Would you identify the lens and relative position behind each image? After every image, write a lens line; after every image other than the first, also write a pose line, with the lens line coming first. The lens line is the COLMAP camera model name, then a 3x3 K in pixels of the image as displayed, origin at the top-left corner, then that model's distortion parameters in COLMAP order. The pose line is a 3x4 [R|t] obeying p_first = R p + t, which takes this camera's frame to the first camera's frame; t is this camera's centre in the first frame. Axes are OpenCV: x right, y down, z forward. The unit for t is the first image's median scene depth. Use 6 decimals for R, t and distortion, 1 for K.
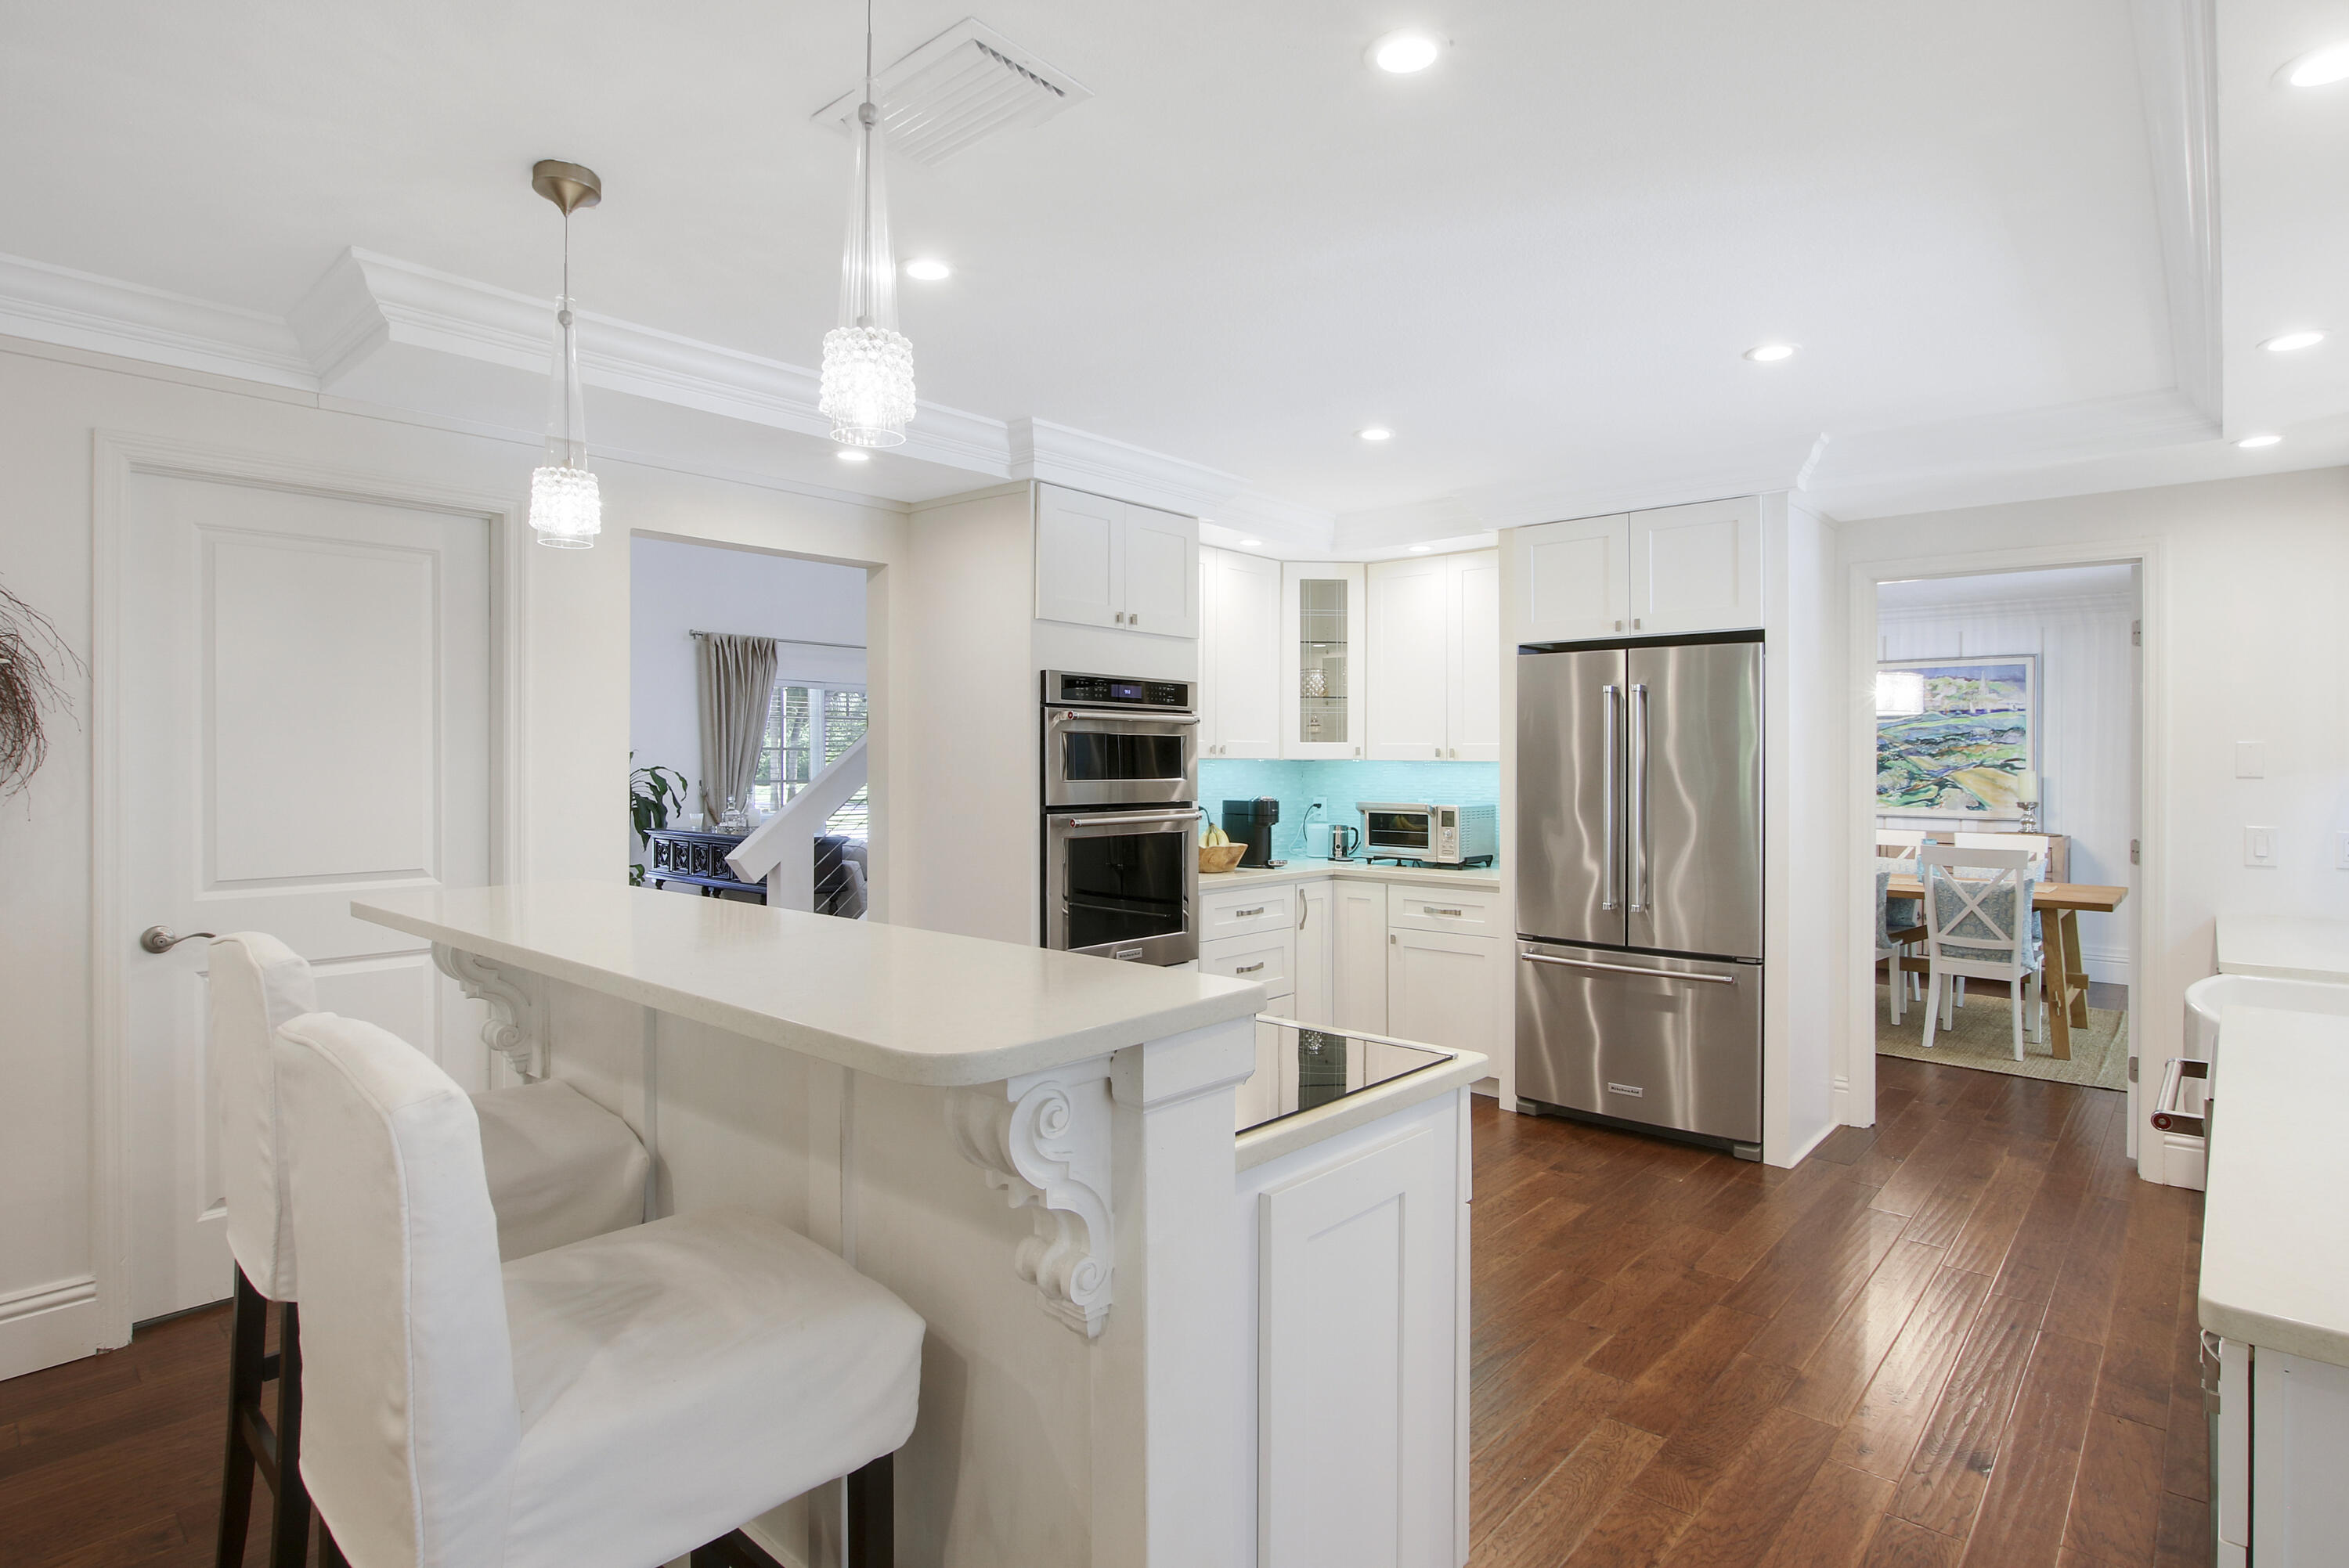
lens RADIAL K [[1187.4, 0, 1190.8], [0, 1187.4, 763.3], [0, 0, 1]] dist [-0.037365, 0.005566]
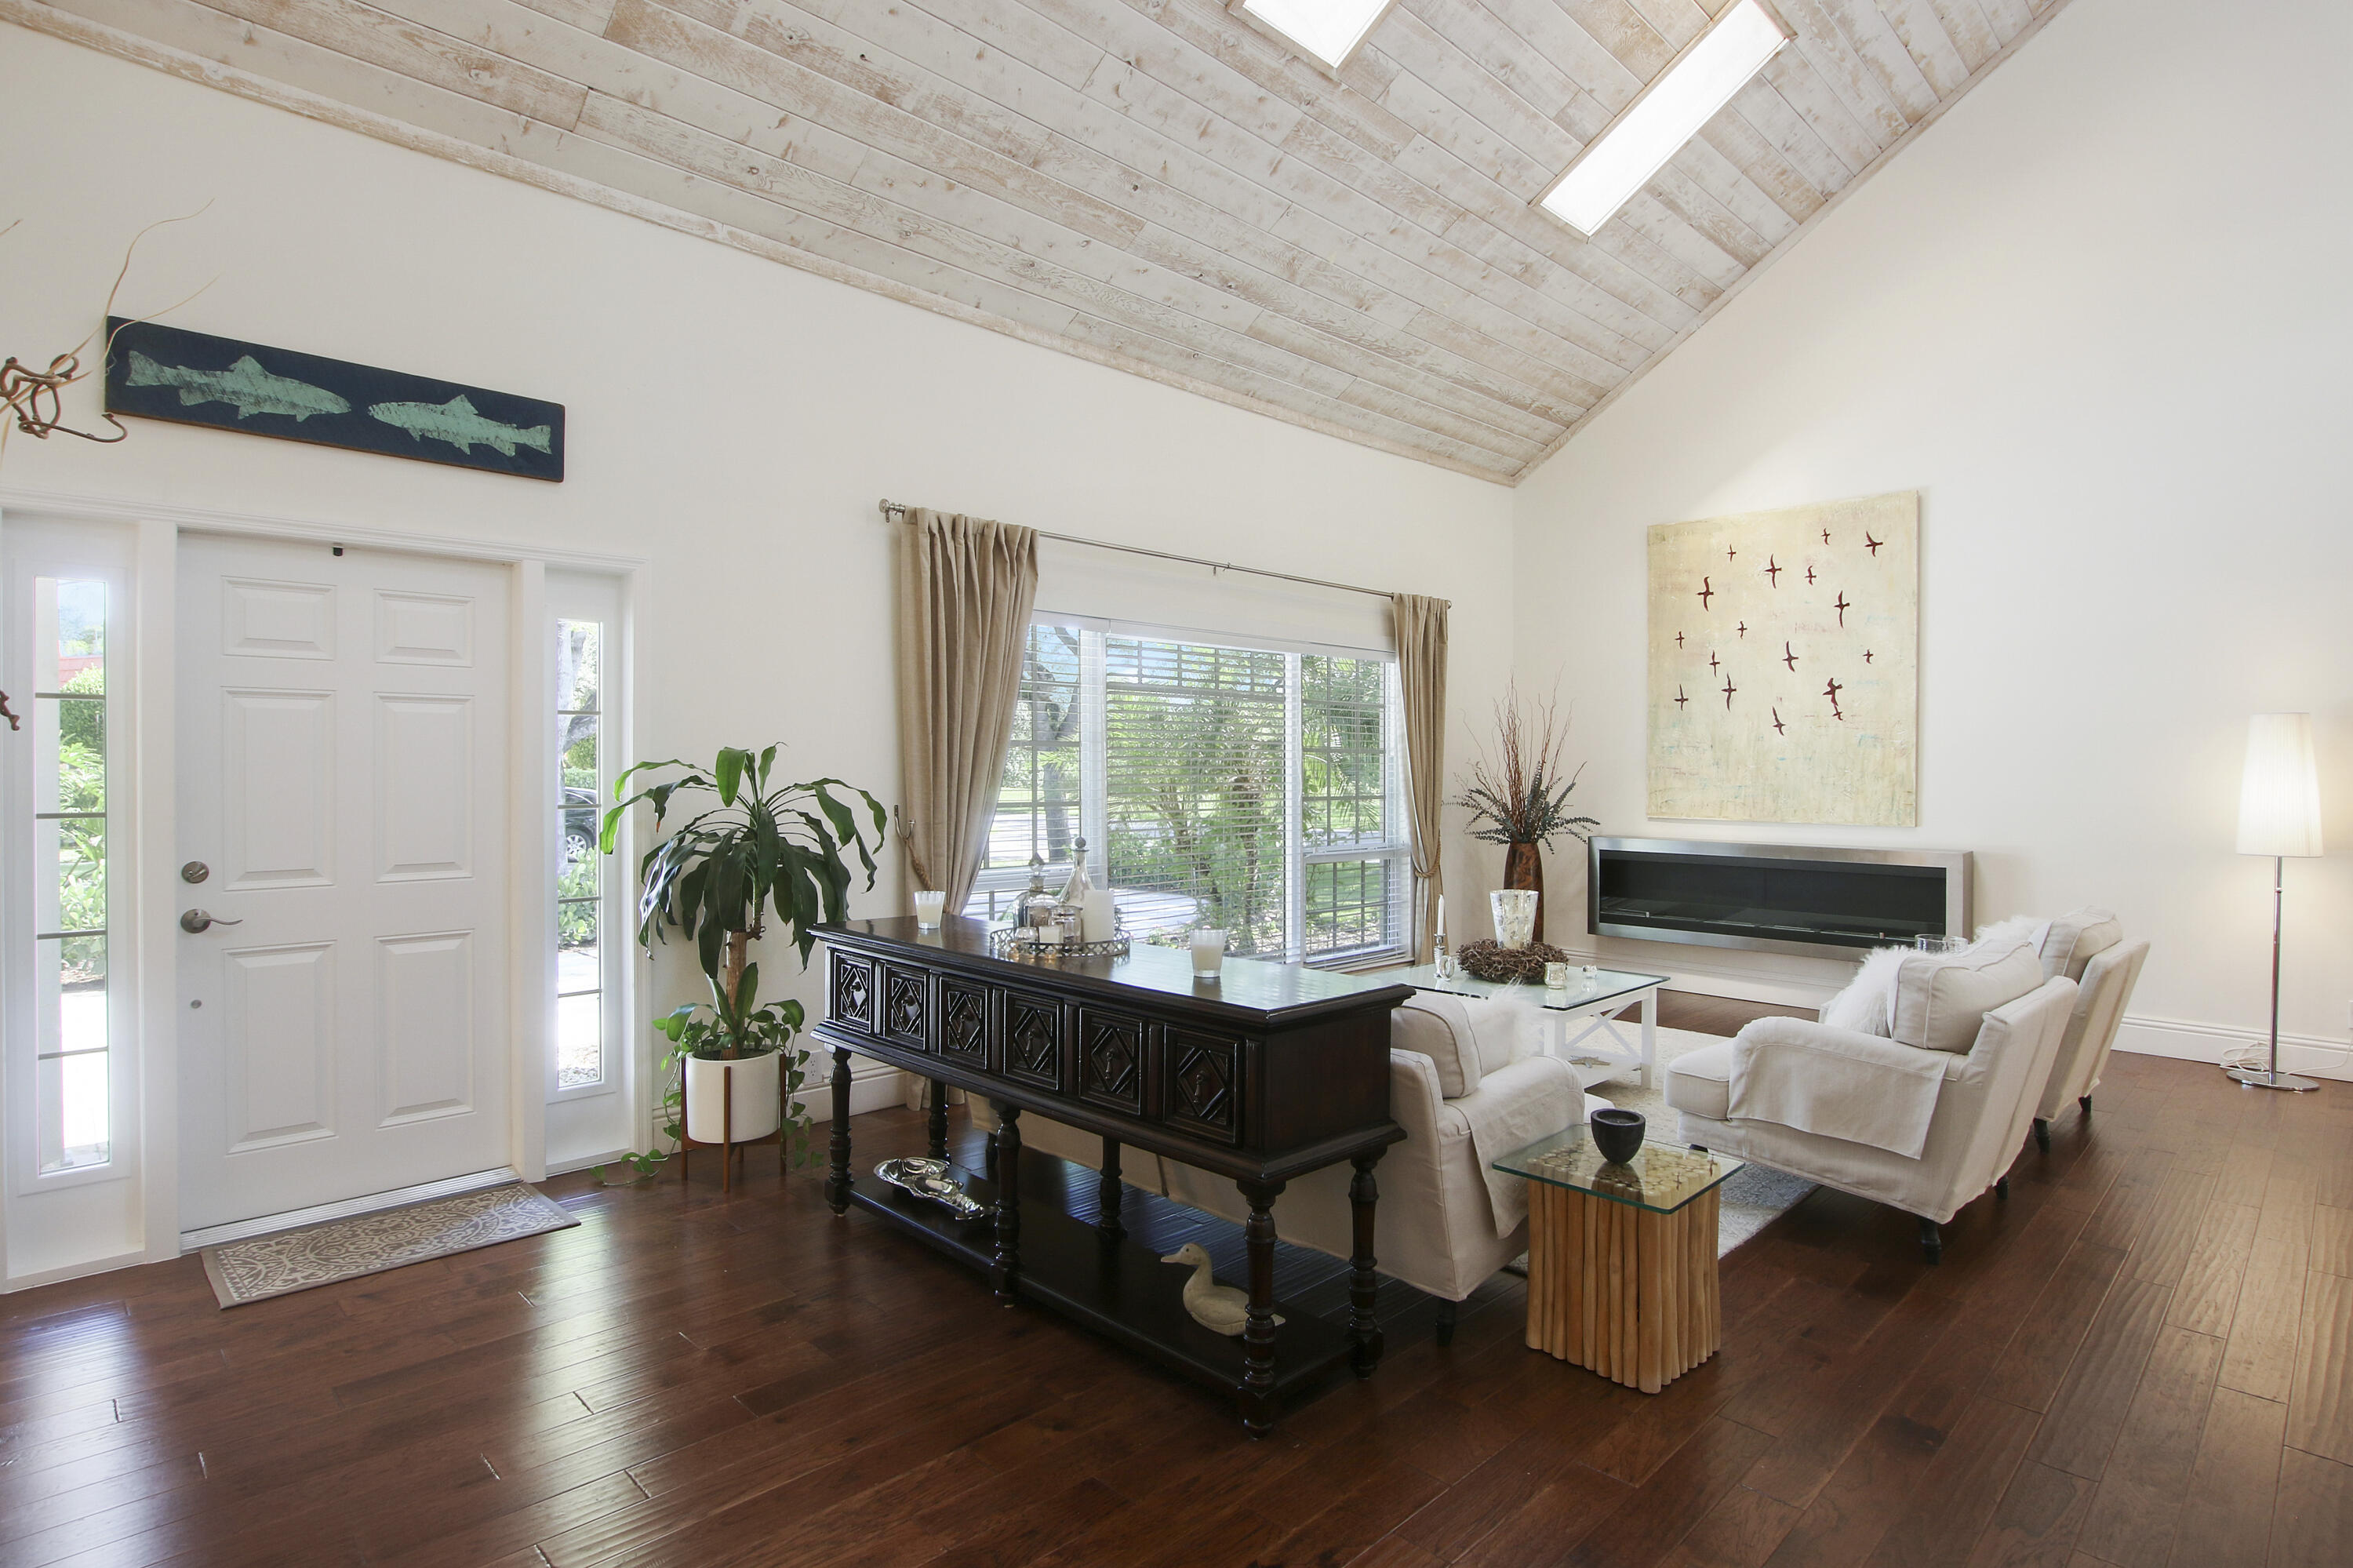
lens RADIAL K [[1189.6, 0, 1195.3], [0, 1189.6, 770.4], [0, 0, 1]] dist [-0.037365, 0.005566]
pose [[0.998127, -0.003438, -0.061081, -0.489256], [0.003634, 0.999989, 0.003098, -0.003723], [0.061070, -0.003314, 0.998128, 0.955253]]
